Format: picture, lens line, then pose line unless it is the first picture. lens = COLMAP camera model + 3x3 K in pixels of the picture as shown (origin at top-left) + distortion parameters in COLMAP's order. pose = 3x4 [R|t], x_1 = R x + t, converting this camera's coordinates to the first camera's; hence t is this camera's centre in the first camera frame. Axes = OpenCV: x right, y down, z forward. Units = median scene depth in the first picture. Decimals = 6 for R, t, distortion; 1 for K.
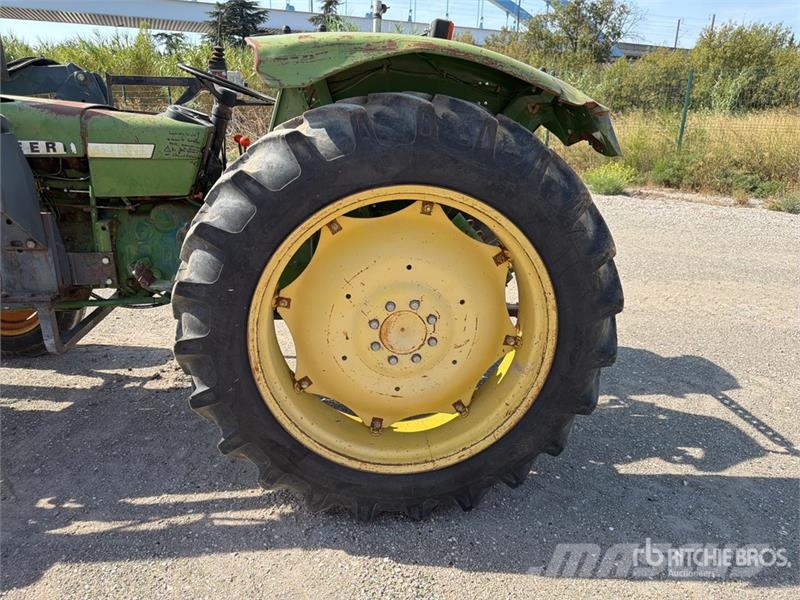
lens RADIAL K [[573.4, 0, 396.4], [0, 573.4, 300.6], [0, 0, 1]] dist [0.005689, -0.004473]
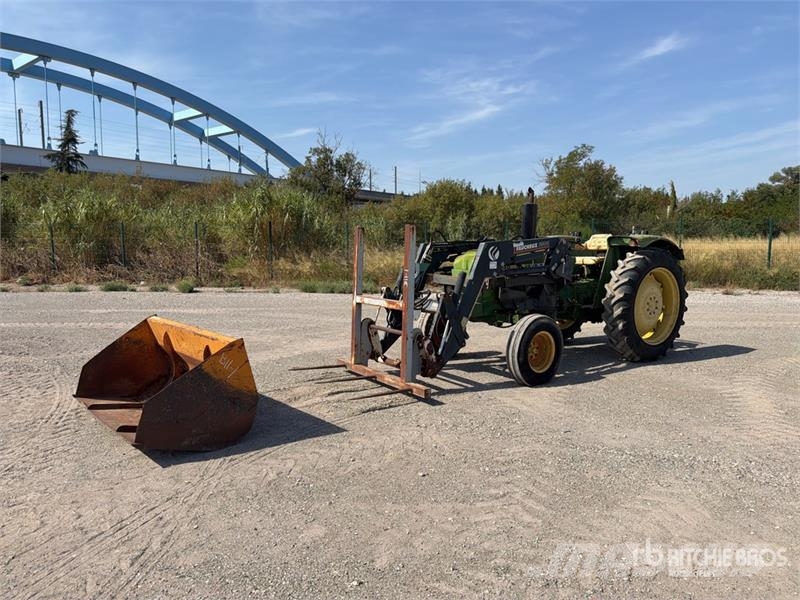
lens RADIAL K [[573.4, 0, 396.4], [0, 573.4, 300.6], [0, 0, 1]] dist [0.005689, -0.004473]
pose [[0.871194, -0.068761, 0.486100, -0.185007], [0.170007, 0.971135, -0.167318, 0.020632], [-0.460564, 0.228406, 0.857736, -0.083632]]
